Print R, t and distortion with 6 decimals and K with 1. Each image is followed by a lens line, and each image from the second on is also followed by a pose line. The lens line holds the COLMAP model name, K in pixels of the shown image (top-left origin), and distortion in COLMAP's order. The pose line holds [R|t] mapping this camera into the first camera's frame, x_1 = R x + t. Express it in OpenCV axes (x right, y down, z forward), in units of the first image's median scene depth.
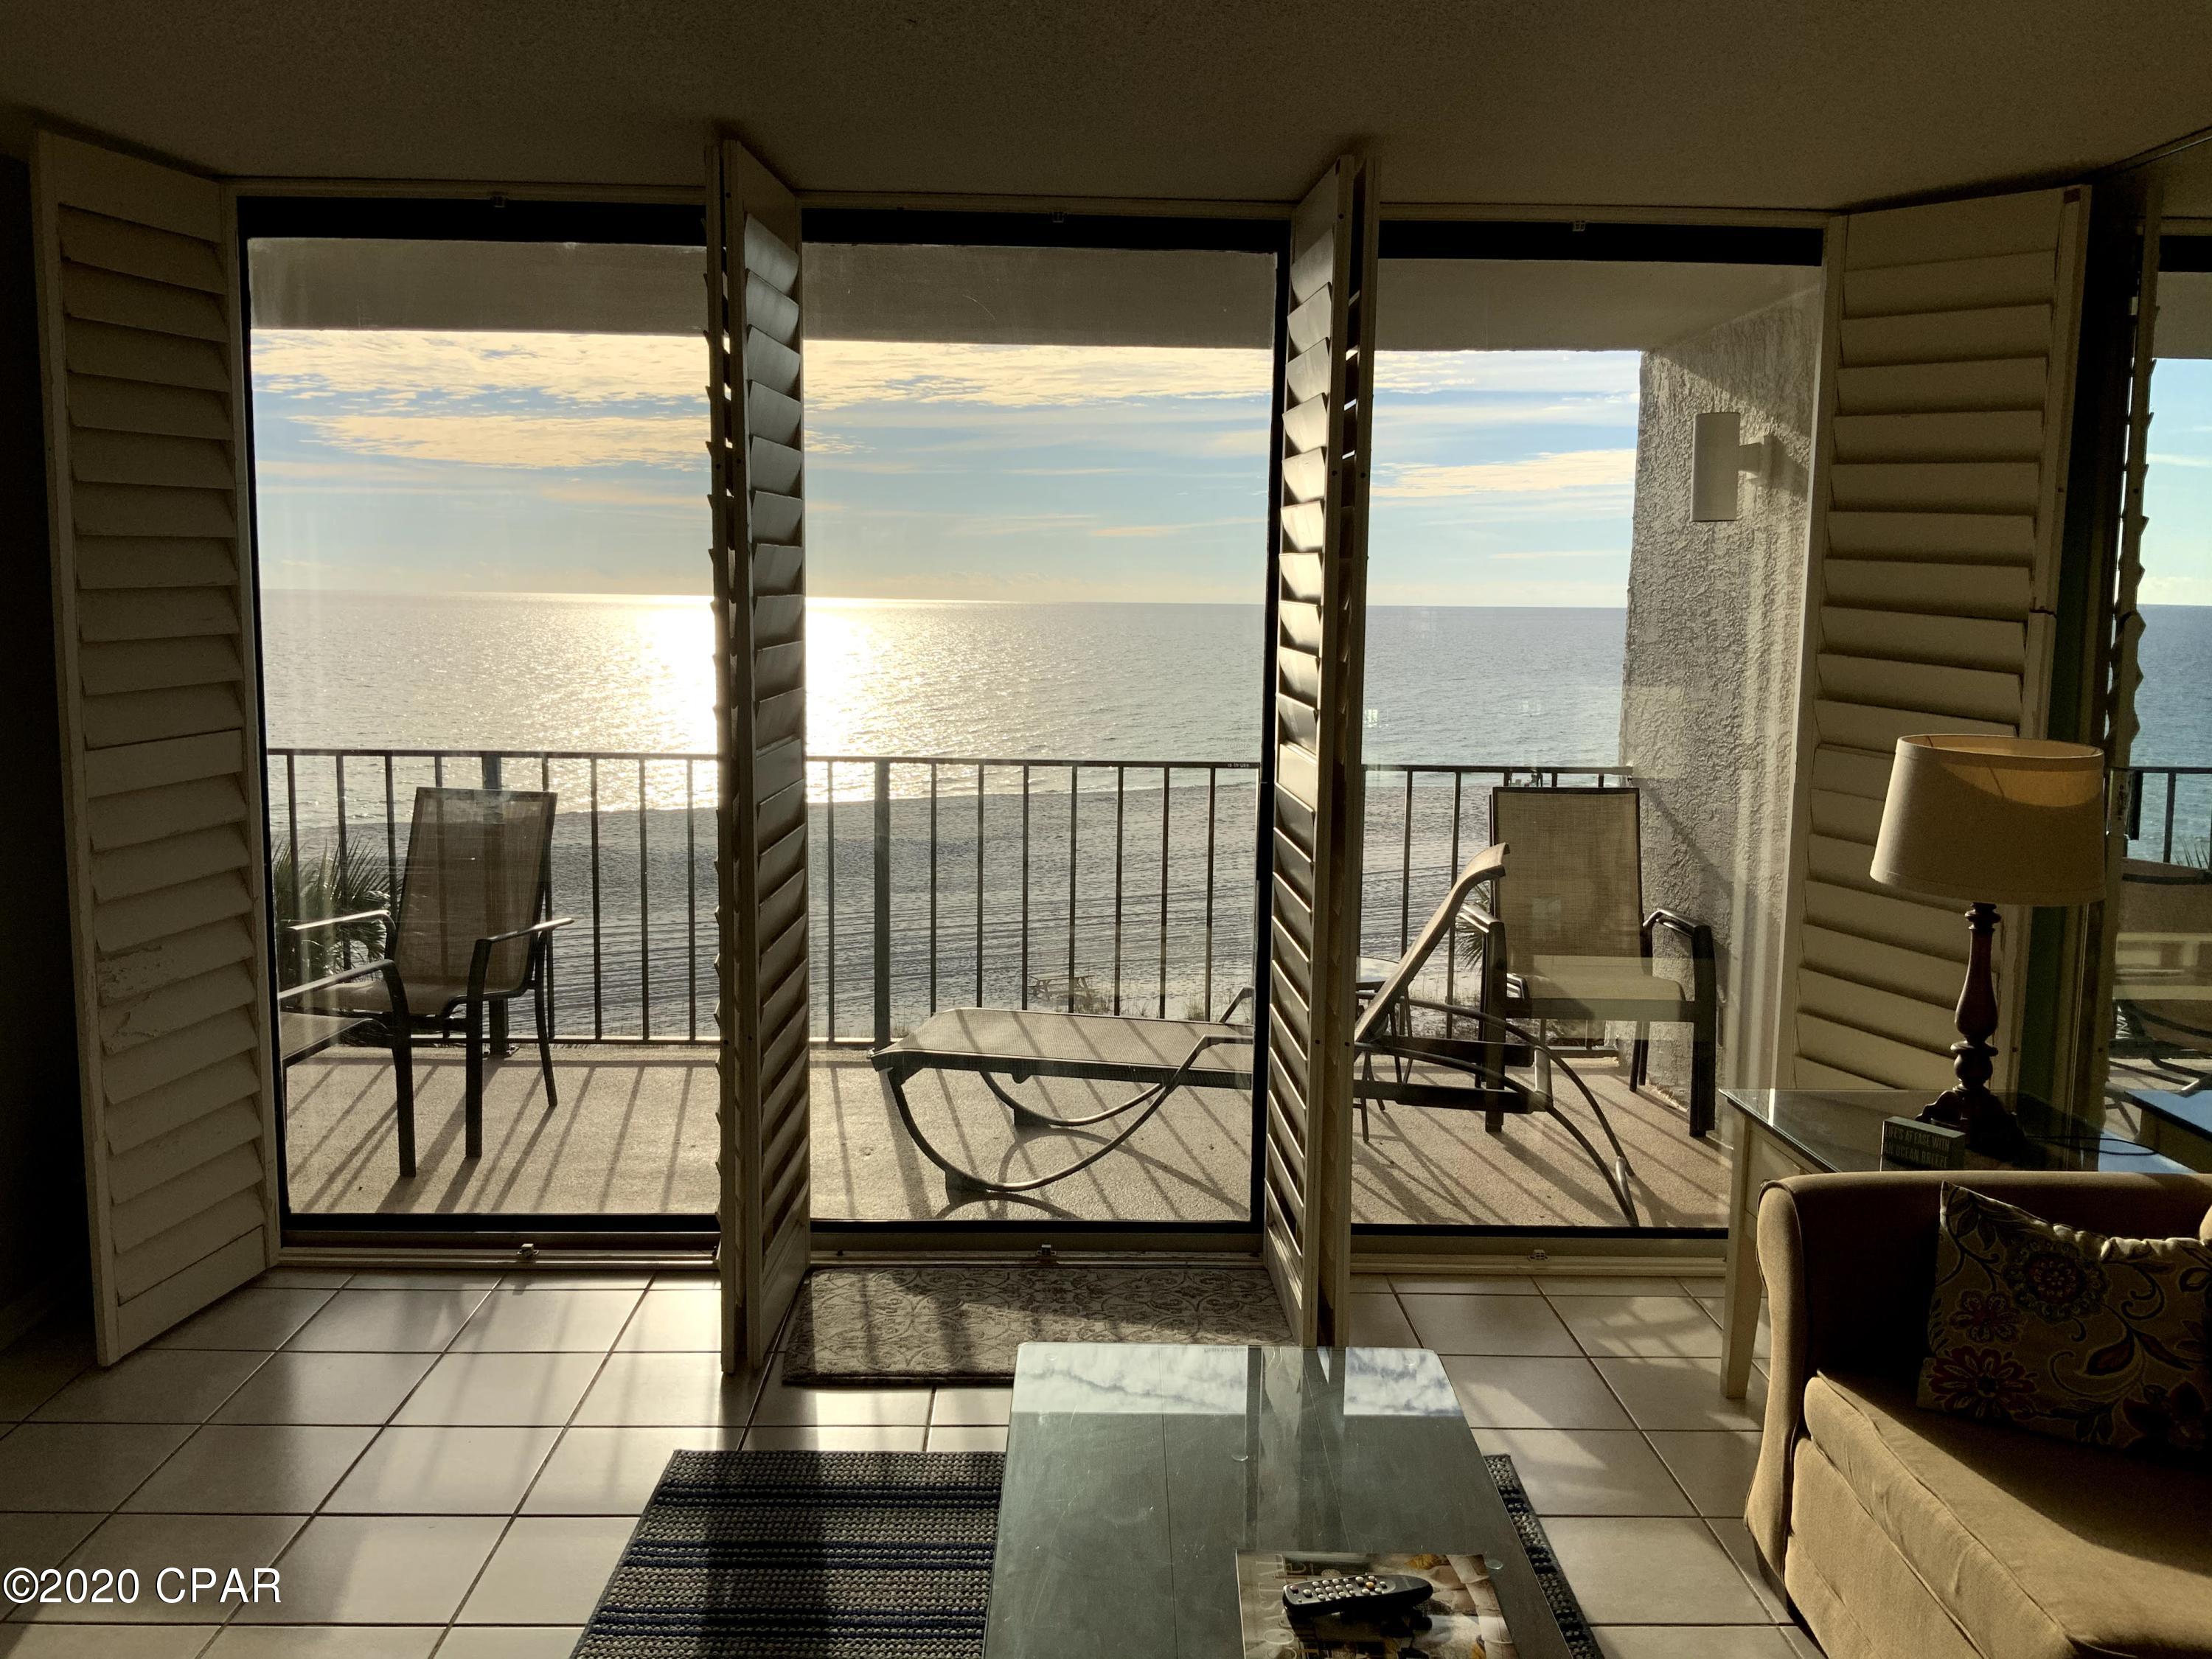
lens RADIAL K [[1851.0, 0, 1070.0], [0, 1851.0, 828.3], [0, 0, 1]] dist [0.048933, -0.096160]
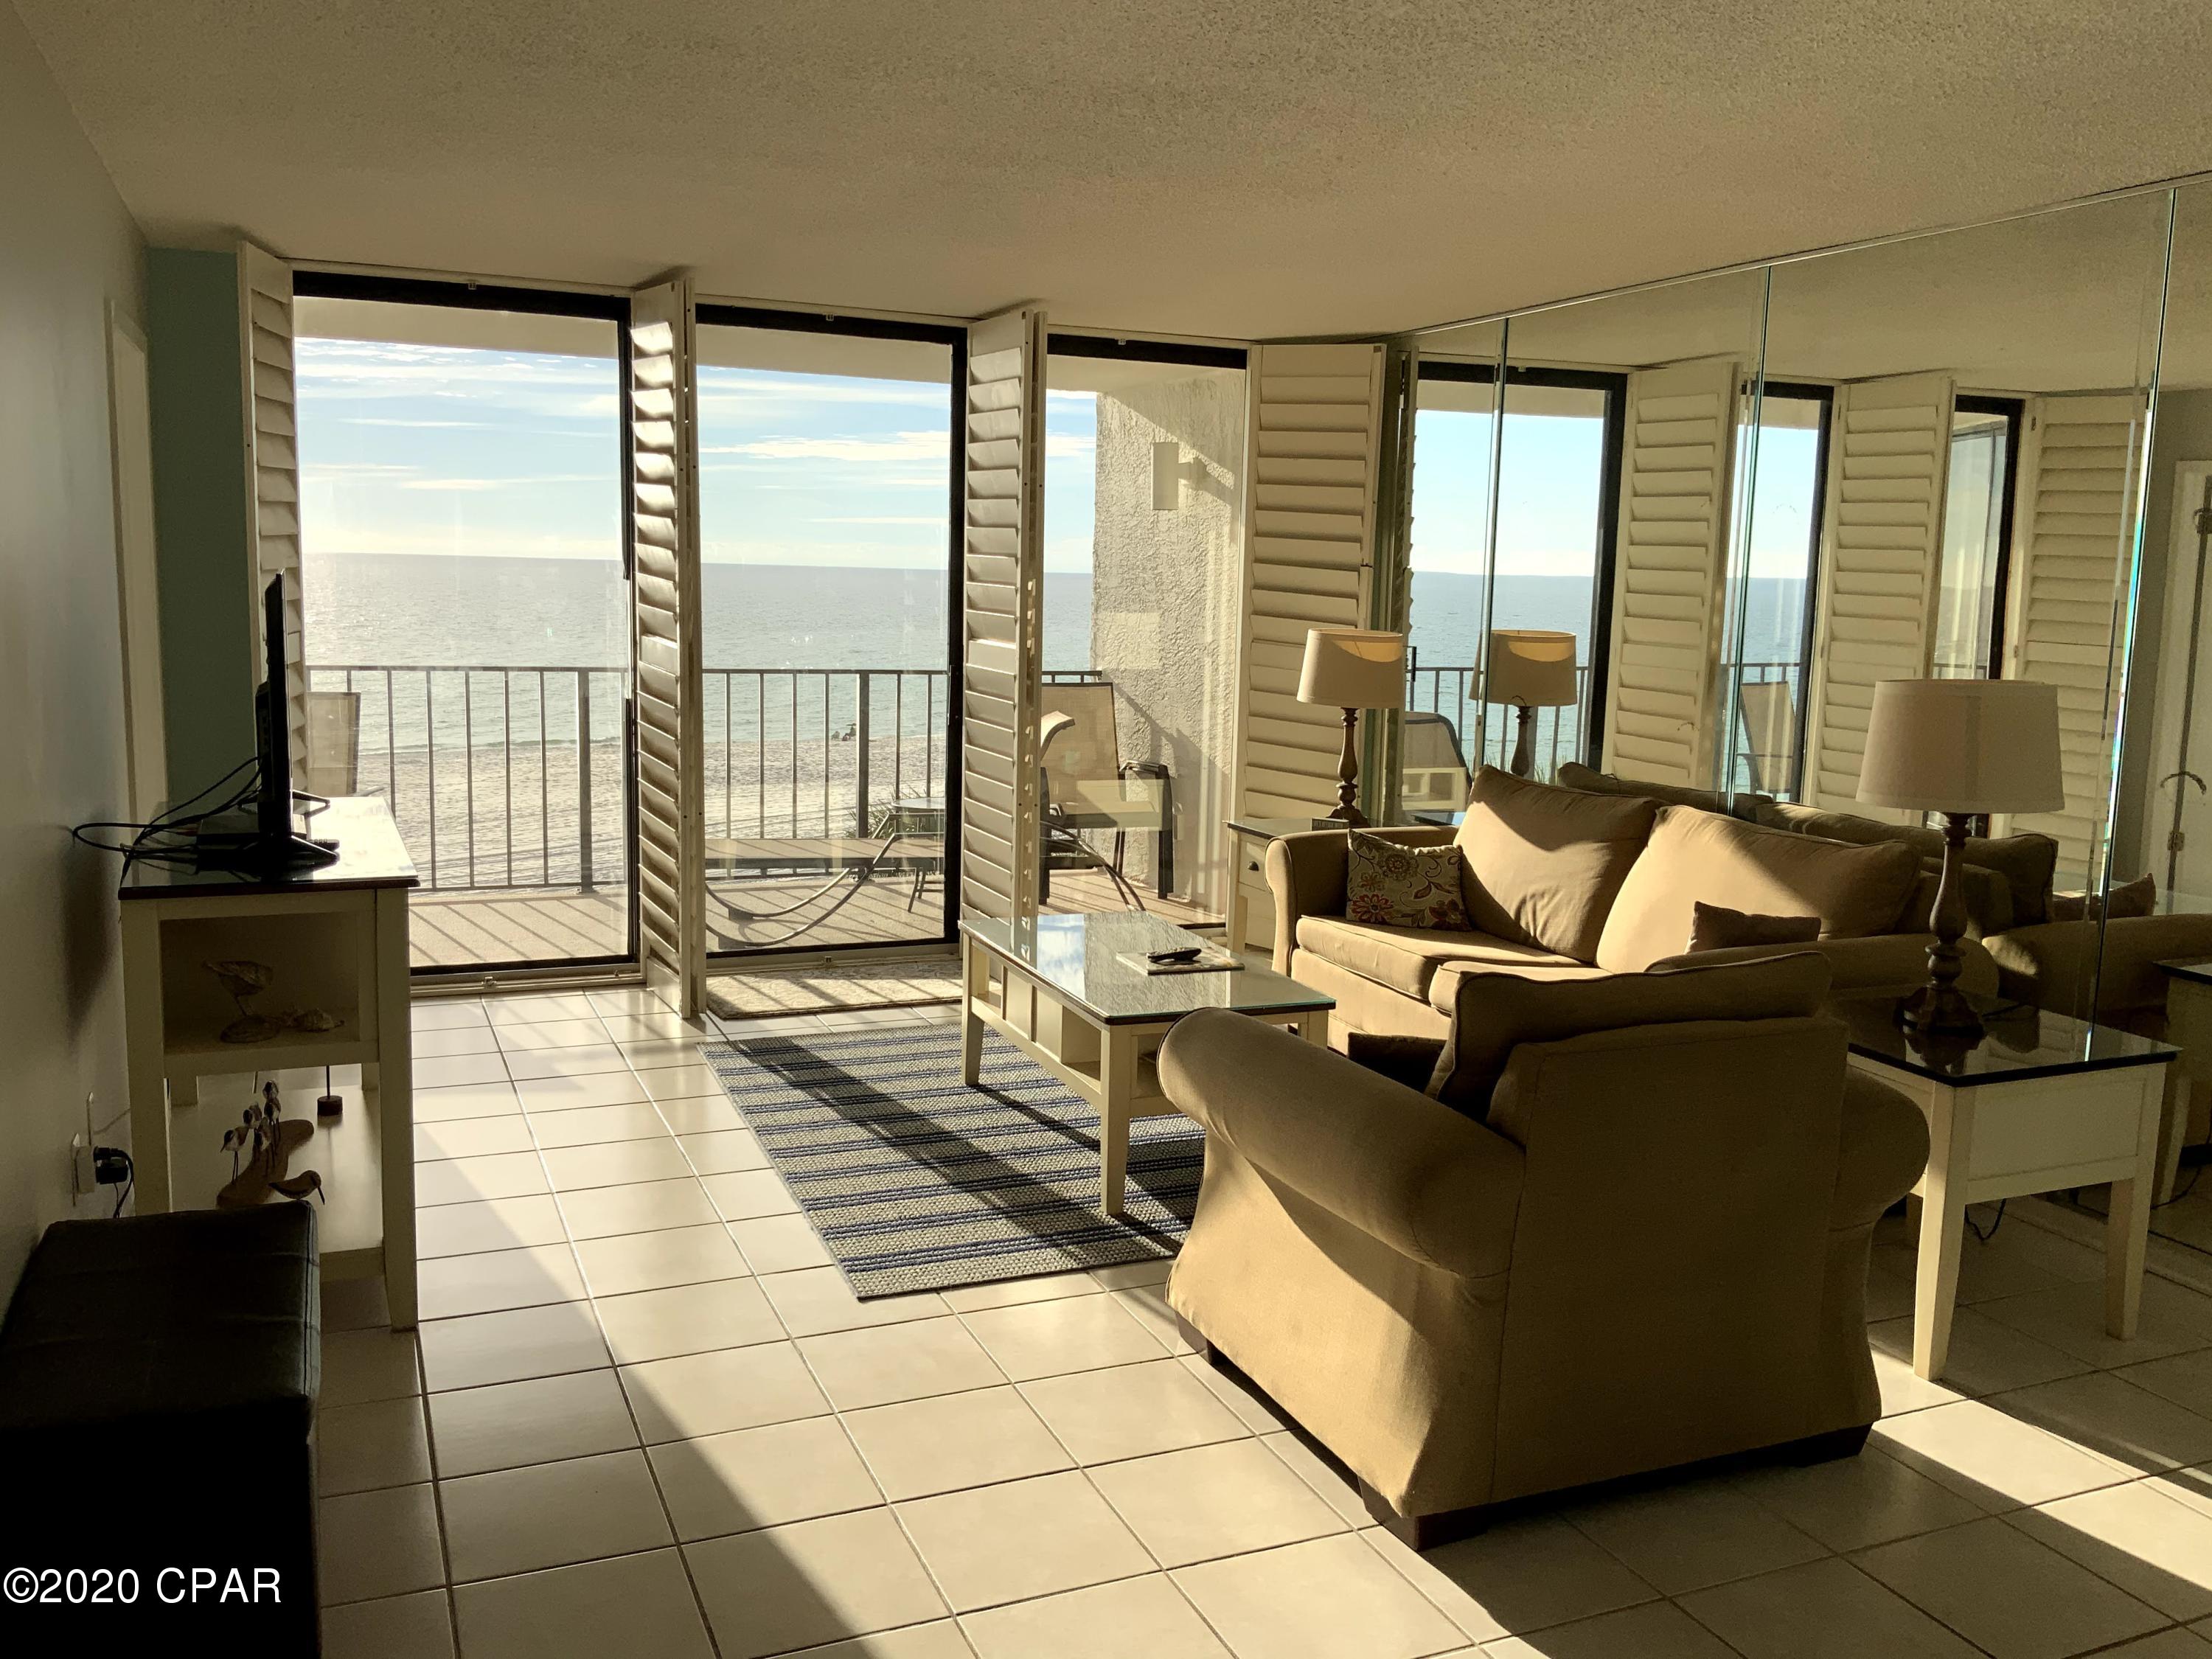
lens RADIAL K [[1851.0, 0, 1099.9], [0, 1851.0, 815.3], [0, 0, 1]] dist [0.048933, -0.096160]
pose [[0.926478, -0.038287, 0.374396, -0.378340], [0.032800, 0.999241, 0.021018, 0.075210], [-0.374916, -0.007193, 0.927031, -0.554229]]
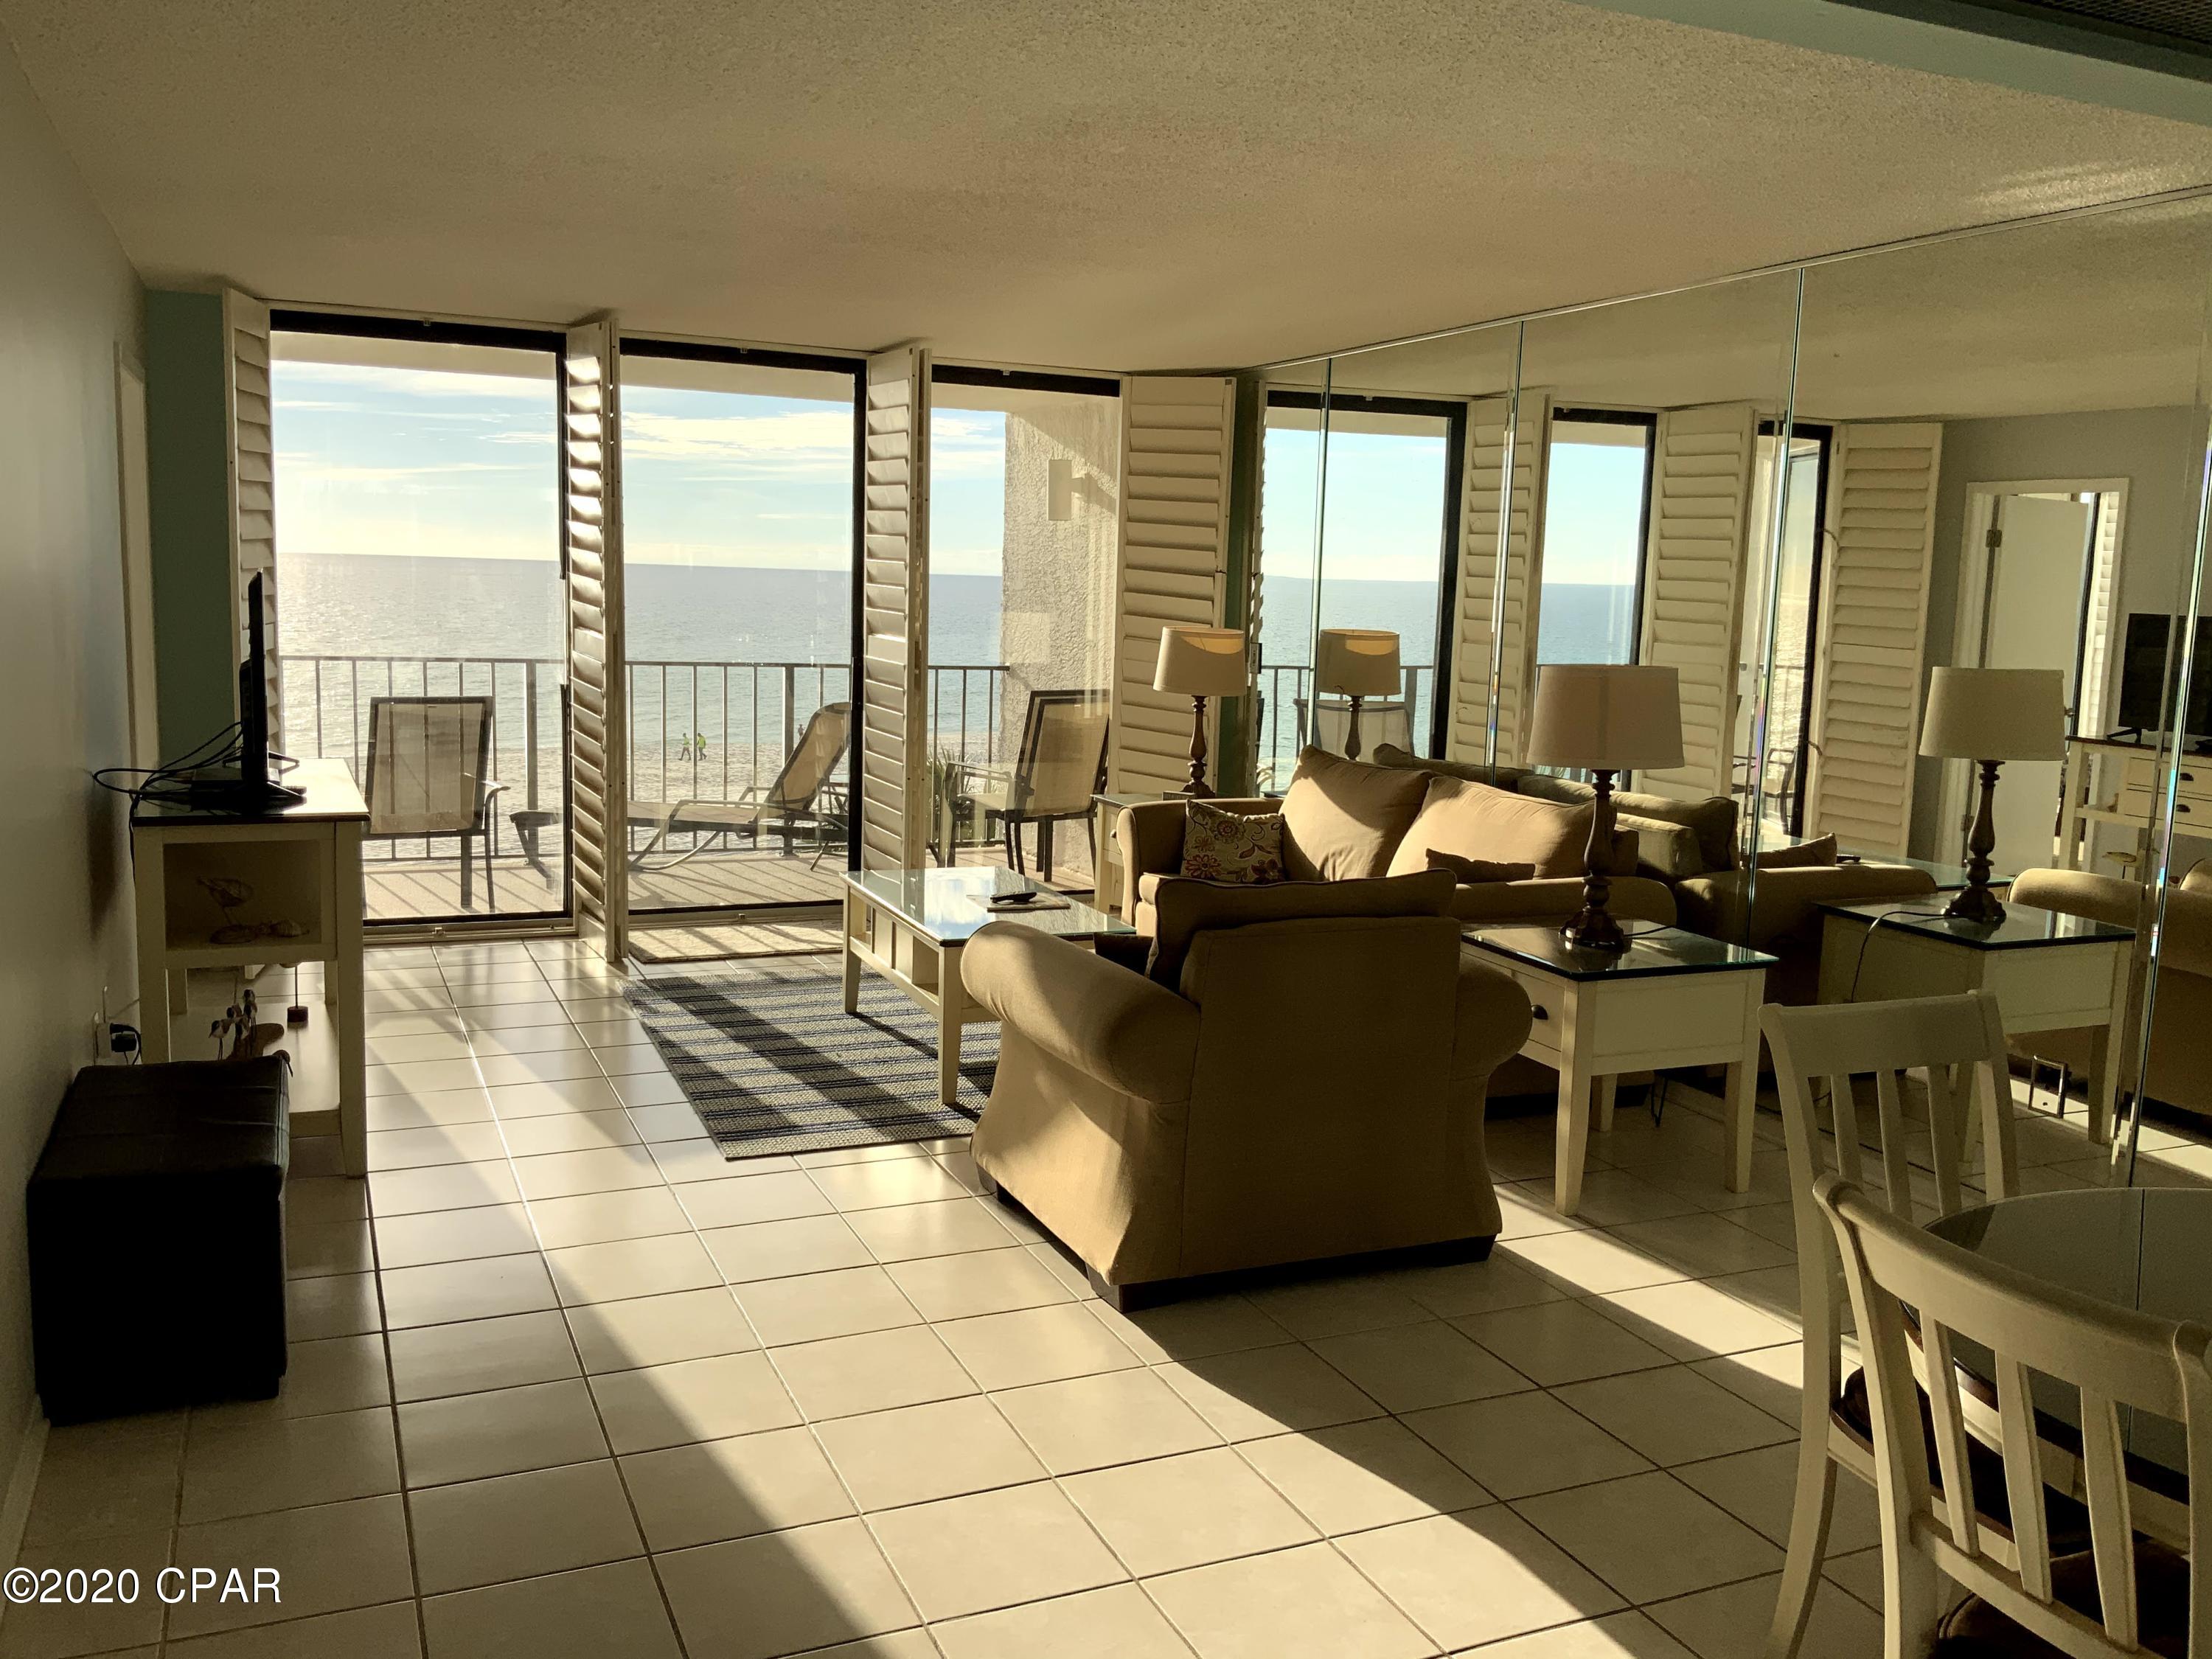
lens RADIAL K [[1851.0, 0, 1095.3], [0, 1851.0, 814.1], [0, 0, 1]] dist [0.048933, -0.096160]
pose [[0.922194, -0.032511, 0.385359, -0.377212], [0.027819, 0.999455, 0.017748, 0.102247], [-0.385726, -0.005647, 0.922596, -0.778662]]
